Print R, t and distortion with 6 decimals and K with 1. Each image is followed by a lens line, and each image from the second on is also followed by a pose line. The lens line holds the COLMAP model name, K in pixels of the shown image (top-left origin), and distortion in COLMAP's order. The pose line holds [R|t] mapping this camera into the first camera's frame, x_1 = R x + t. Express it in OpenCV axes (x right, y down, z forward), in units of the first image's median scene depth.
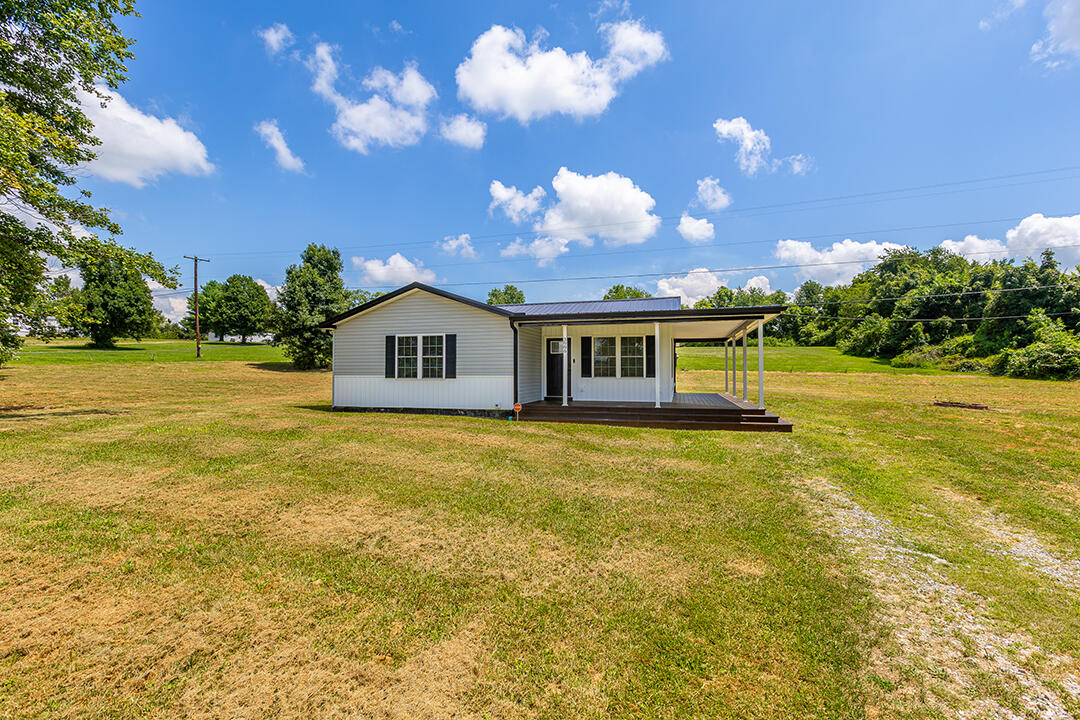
lens RADIAL K [[464.1, 0, 548.1], [0, 464.1, 359.6], [0, 0, 1]] dist [-0.001198, -0.000324]
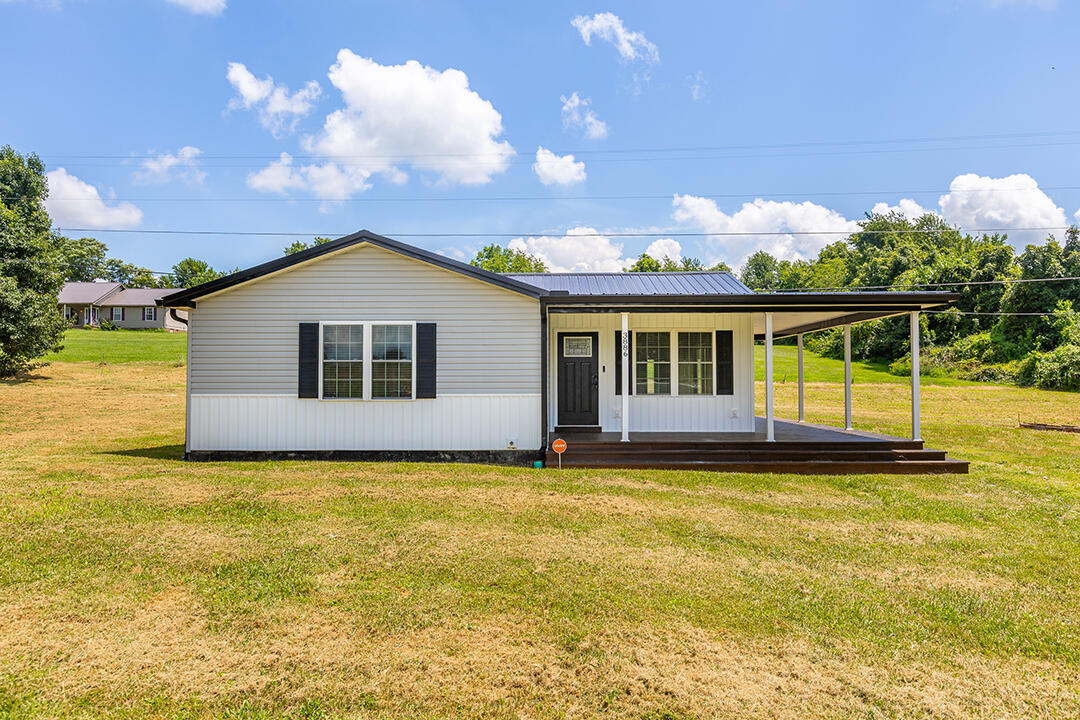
lens RADIAL K [[730.2, 0, 541.5], [0, 730.2, 355.9], [0, 0, 1]] dist [0.003591, -0.010108]
pose [[0.967112, 0.007706, 0.254234, -0.262053], [-0.005989, 0.999954, -0.007529, -0.006166], [-0.254280, 0.005759, 0.967113, 0.063547]]
